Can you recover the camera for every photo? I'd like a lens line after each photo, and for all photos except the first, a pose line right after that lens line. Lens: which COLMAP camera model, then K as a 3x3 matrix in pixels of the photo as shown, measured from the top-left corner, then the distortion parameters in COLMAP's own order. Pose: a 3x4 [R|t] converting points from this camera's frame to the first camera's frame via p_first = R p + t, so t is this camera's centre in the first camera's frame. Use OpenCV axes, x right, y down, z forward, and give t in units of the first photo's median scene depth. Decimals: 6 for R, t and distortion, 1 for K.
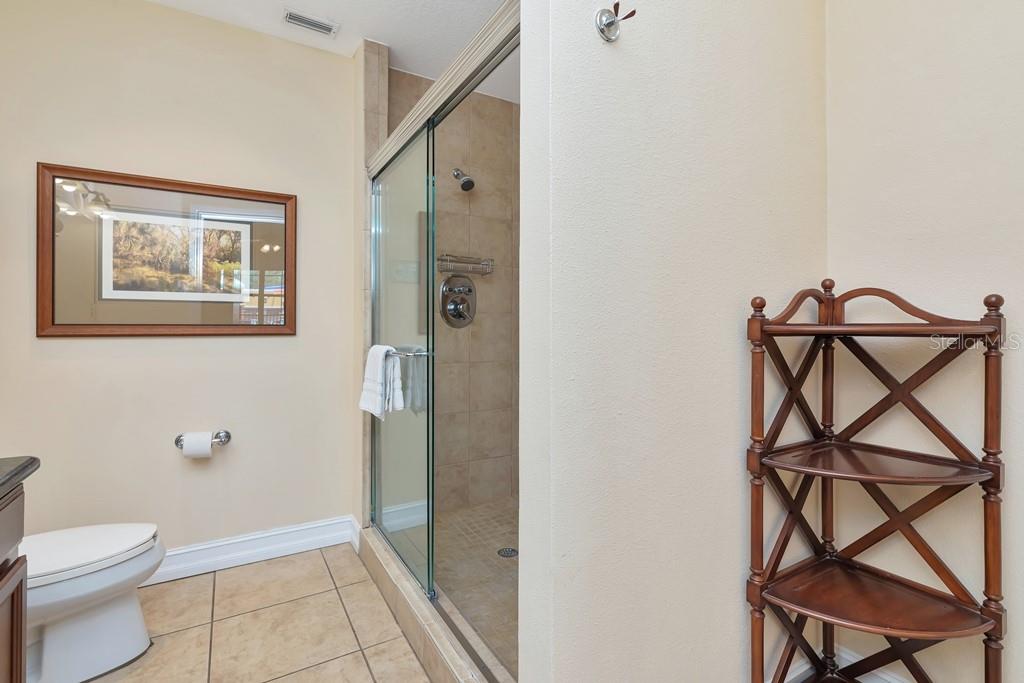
lens RADIAL K [[478.7, 0, 507.2], [0, 478.7, 316.9], [0, 0, 1]] dist [0.000864, -0.000080]
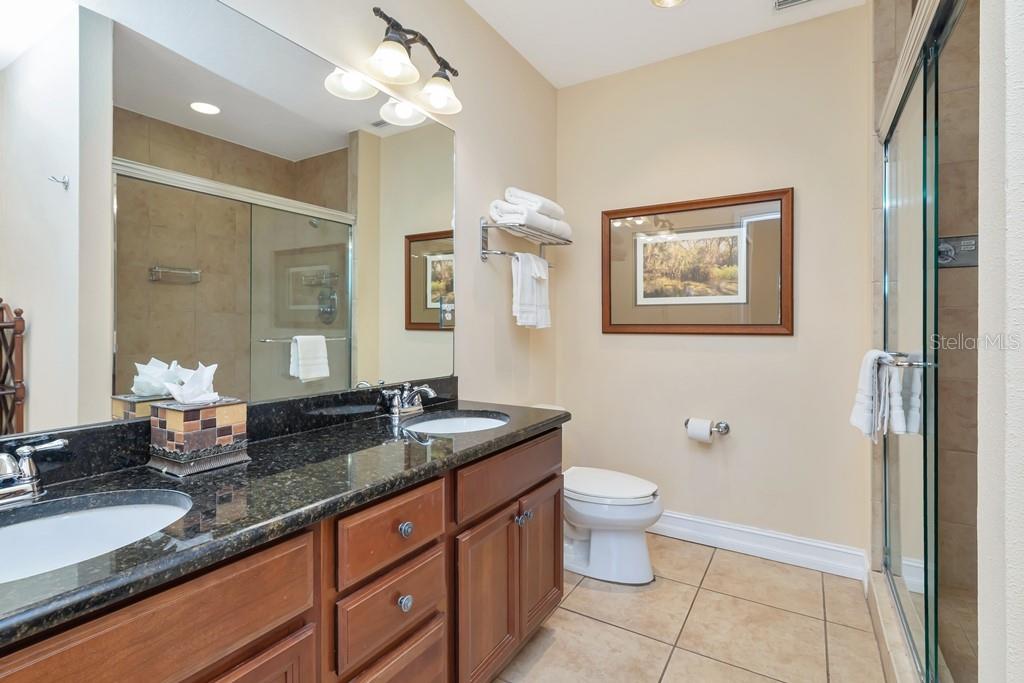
lens RADIAL K [[481.1, 0, 509.7], [0, 481.1, 323.8], [0, 0, 1]] dist [0.001424, -0.000141]
pose [[0.474207, -0.001894, -0.880411, 0.142874], [0.016088, 0.999849, 0.006515, -0.000536], [0.880267, -0.017254, 0.474166, 0.062650]]
